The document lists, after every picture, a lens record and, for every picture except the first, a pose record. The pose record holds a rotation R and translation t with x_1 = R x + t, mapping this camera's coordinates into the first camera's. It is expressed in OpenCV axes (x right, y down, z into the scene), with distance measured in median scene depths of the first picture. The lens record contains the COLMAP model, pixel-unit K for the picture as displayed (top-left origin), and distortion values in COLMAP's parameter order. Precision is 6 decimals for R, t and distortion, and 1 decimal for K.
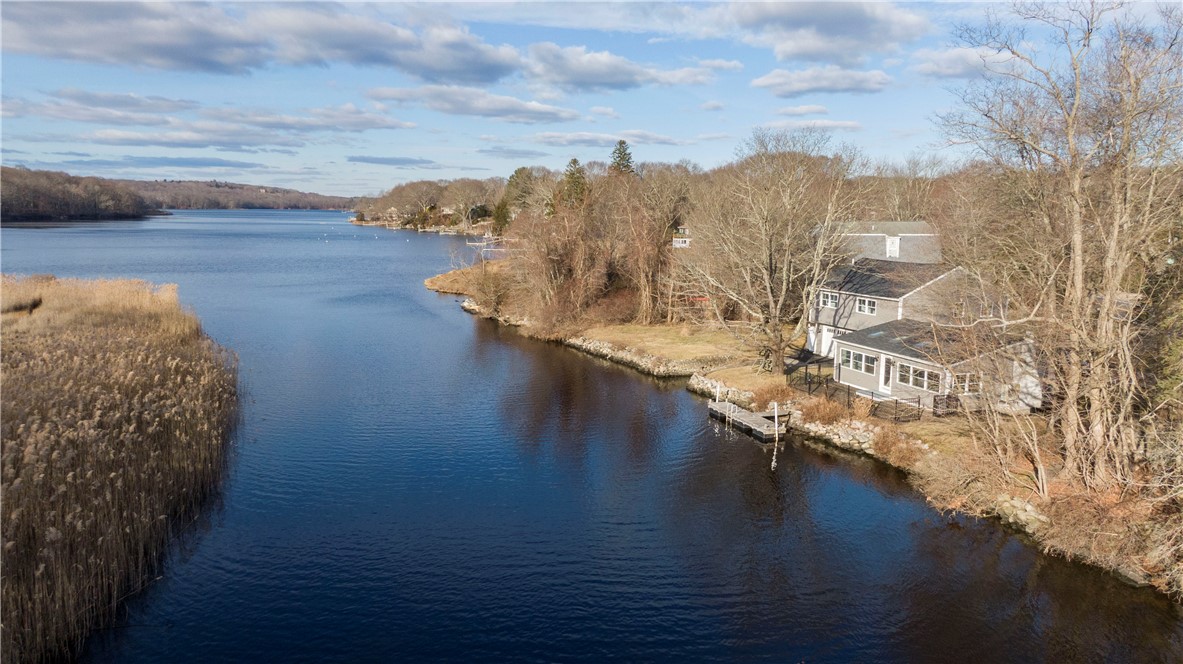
lens RADIAL K [[794.3, 0, 524.1], [0, 794.3, 389.2], [0, 0, 1]] dist [0.015064, -0.023357]
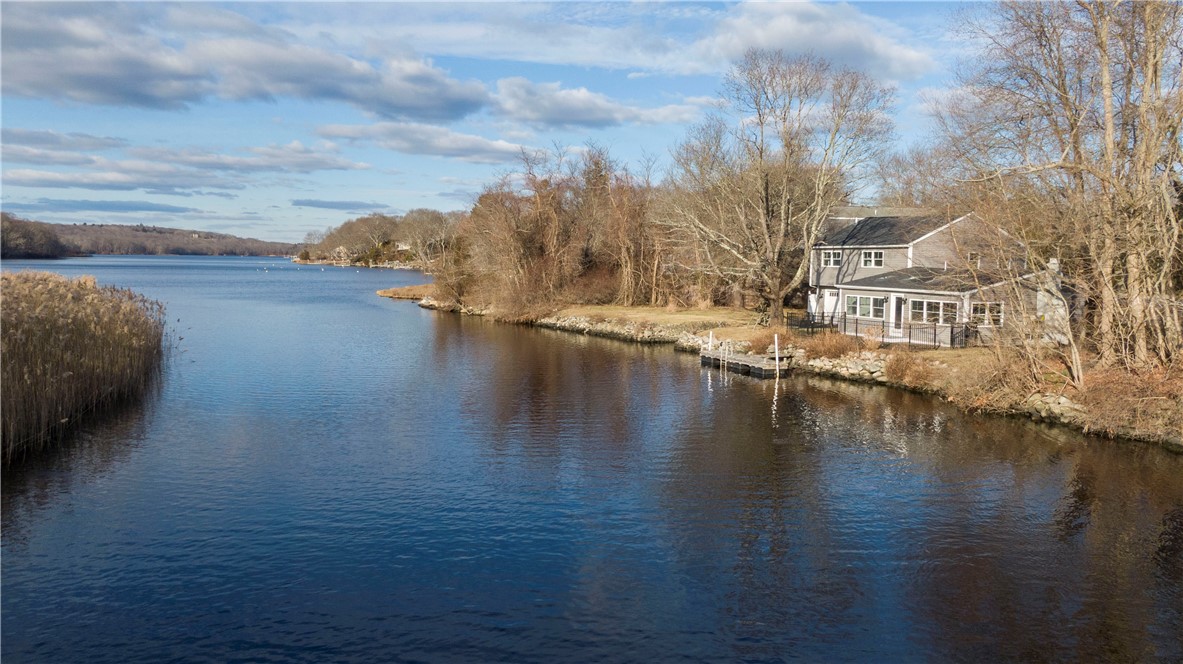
lens RADIAL K [[902.0, 0, 511.7], [0, 902.0, 382.5], [0, 0, 1]] dist [-0.013132, 0.025413]
pose [[0.999347, 0.021389, 0.029117, -0.004404], [-0.018716, 0.995842, -0.089156, 0.120773], [-0.030903, 0.088553, 0.995592, 0.010148]]
